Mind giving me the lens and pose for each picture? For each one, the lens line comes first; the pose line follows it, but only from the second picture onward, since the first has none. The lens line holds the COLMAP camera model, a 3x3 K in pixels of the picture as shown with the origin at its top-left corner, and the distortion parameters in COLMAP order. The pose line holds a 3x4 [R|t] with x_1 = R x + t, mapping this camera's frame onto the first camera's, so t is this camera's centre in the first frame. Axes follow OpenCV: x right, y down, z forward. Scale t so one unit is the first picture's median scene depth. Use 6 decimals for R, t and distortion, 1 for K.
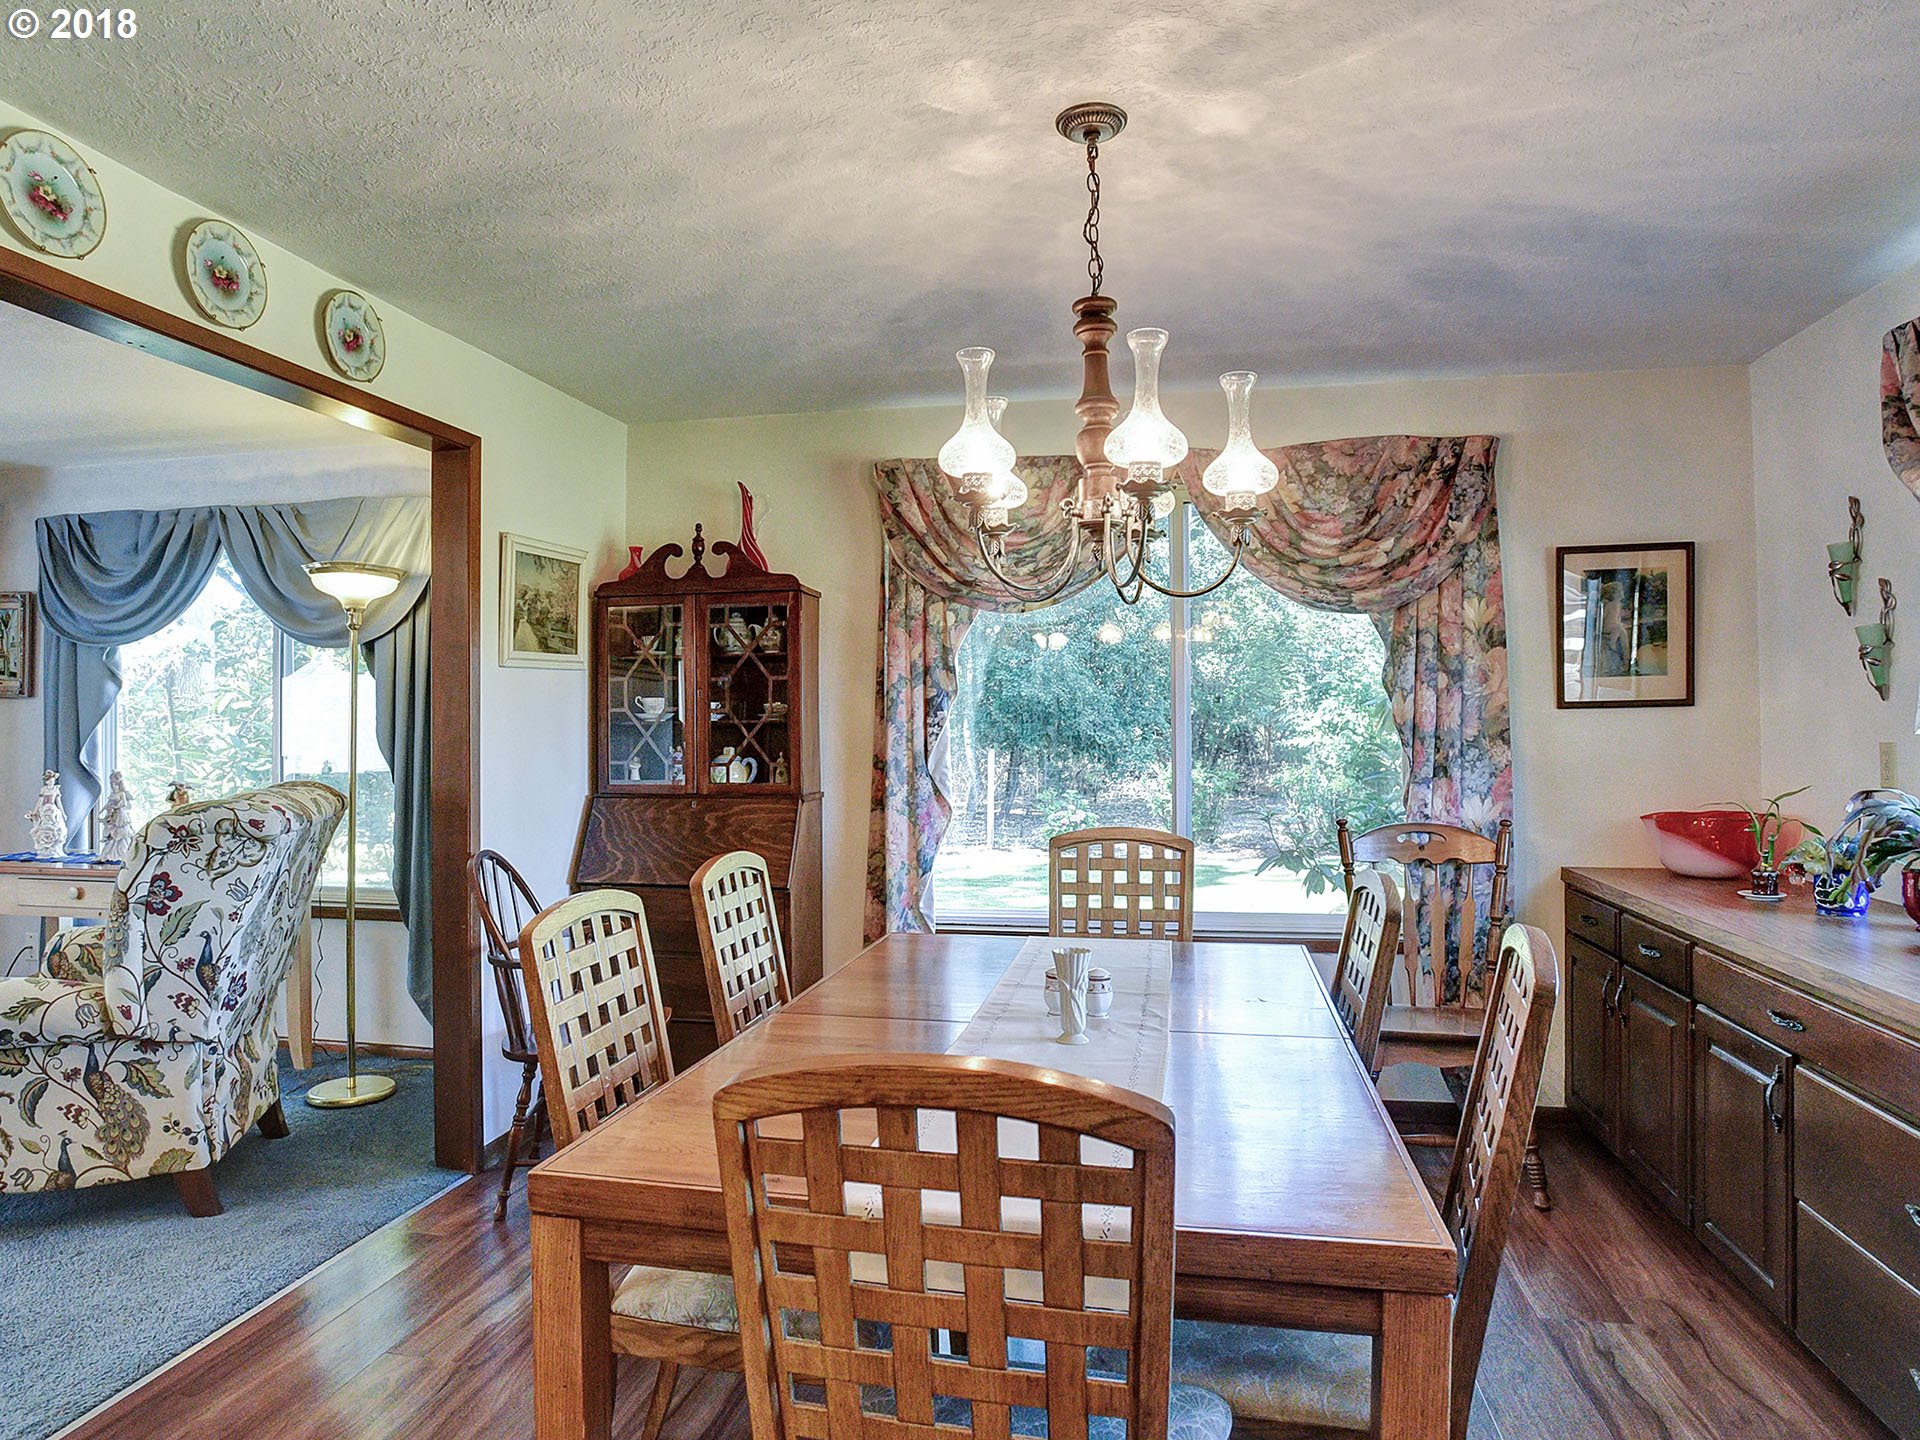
lens RADIAL K [[1100.0, 0, 966.6], [0, 1100.0, 731.4], [0, 0, 1]] dist [0.003955, 0.000024]
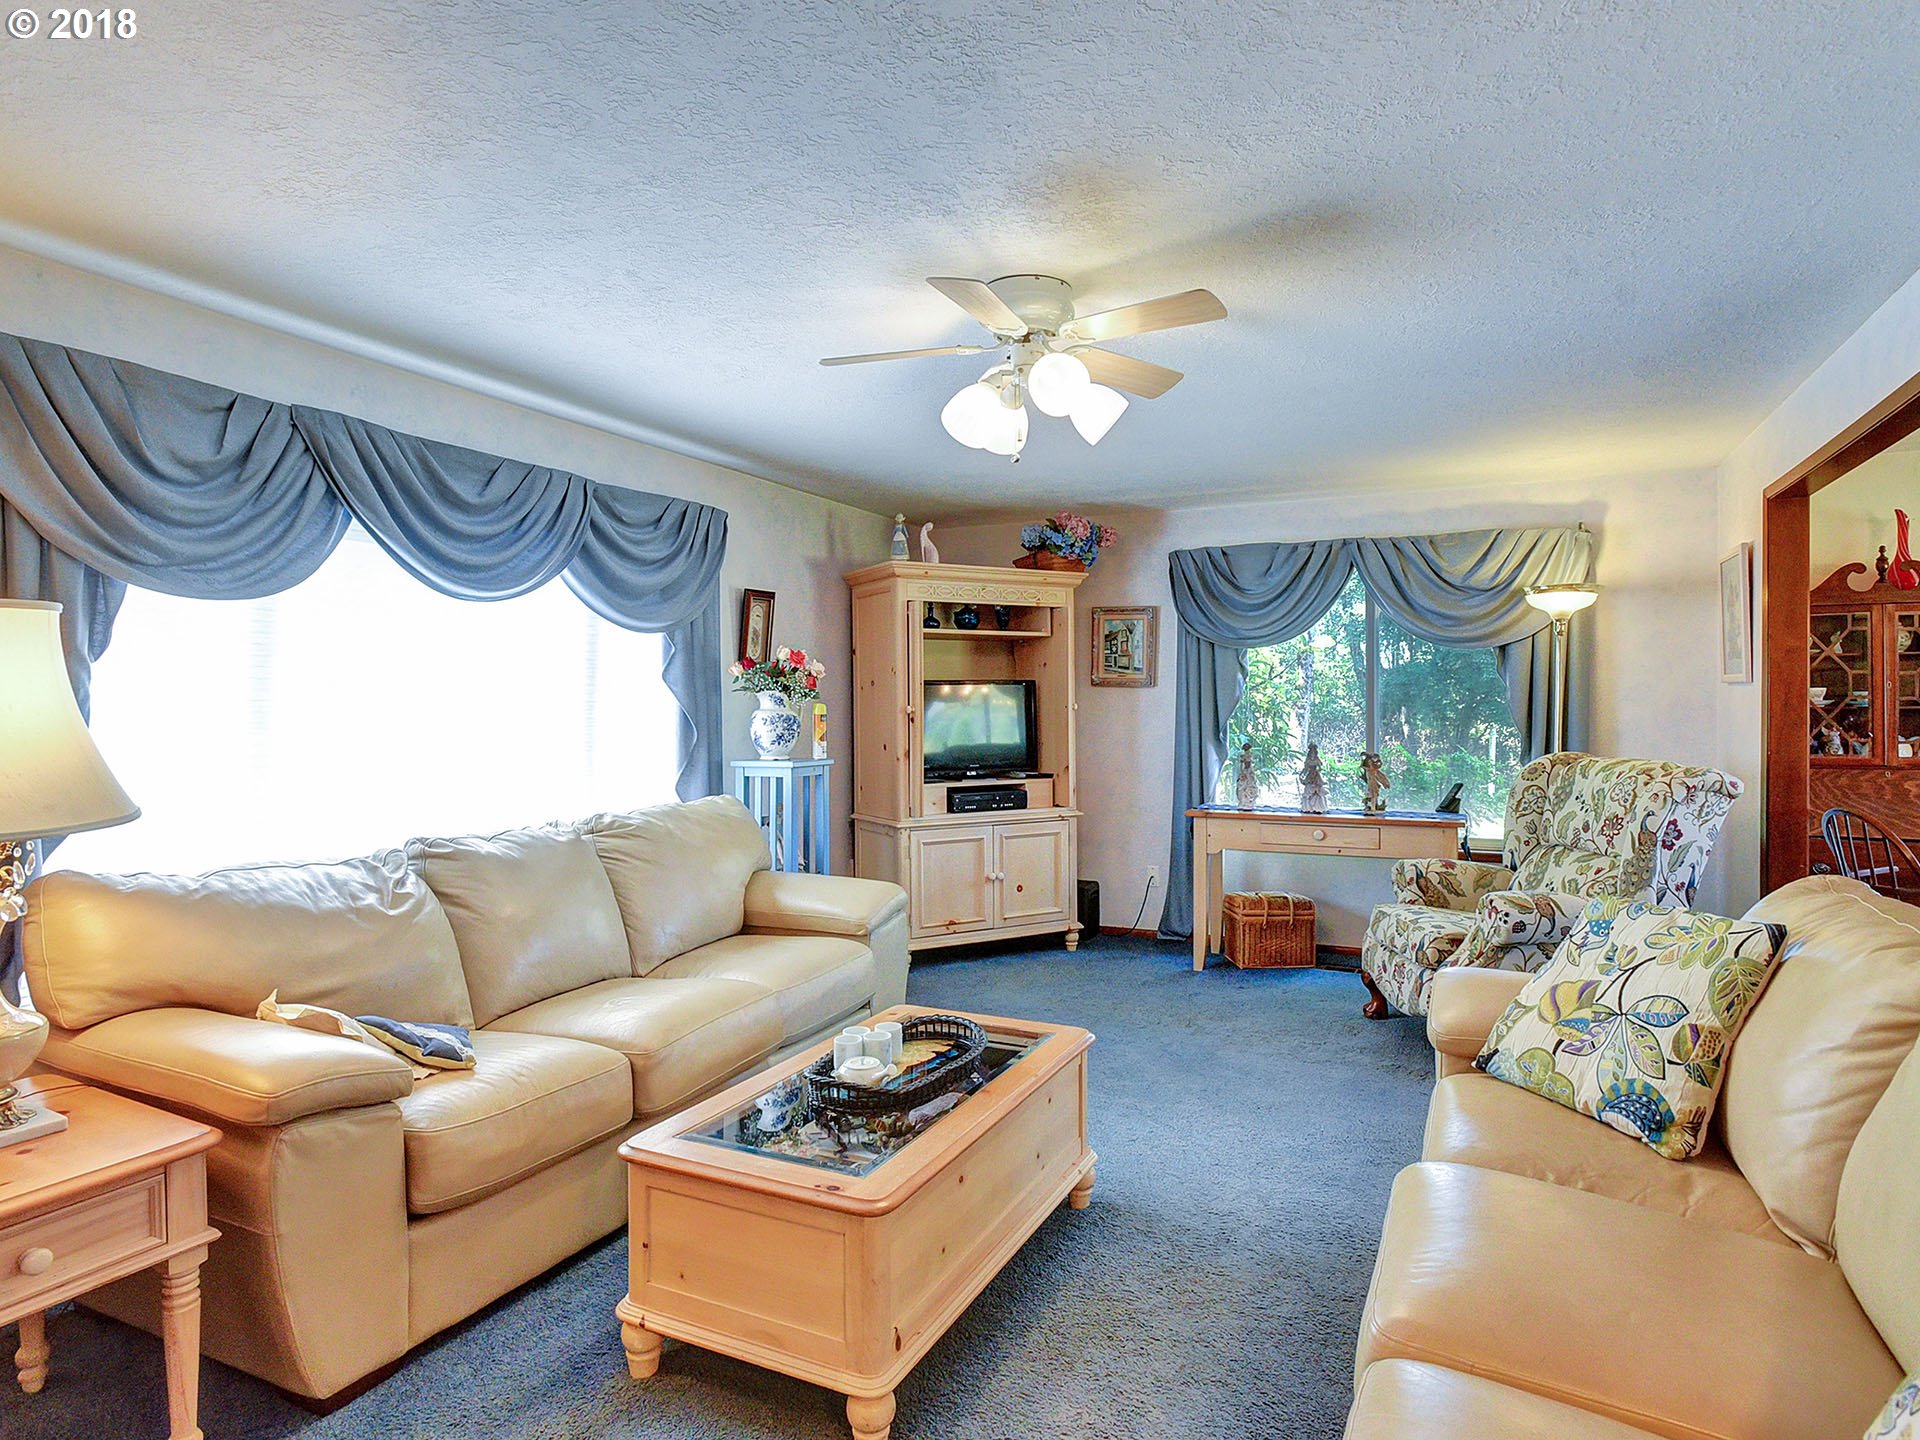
lens RADIAL K [[1100.0, 0, 968.5], [0, 1100.0, 706.9], [0, 0, 1]] dist [0.003955, 0.000024]
pose [[0.985400, -0.000193, -0.170257, -1.341019], [0.000480, 0.999999, 0.001641, -0.015107], [0.170256, -0.001699, 0.985398, -0.501181]]
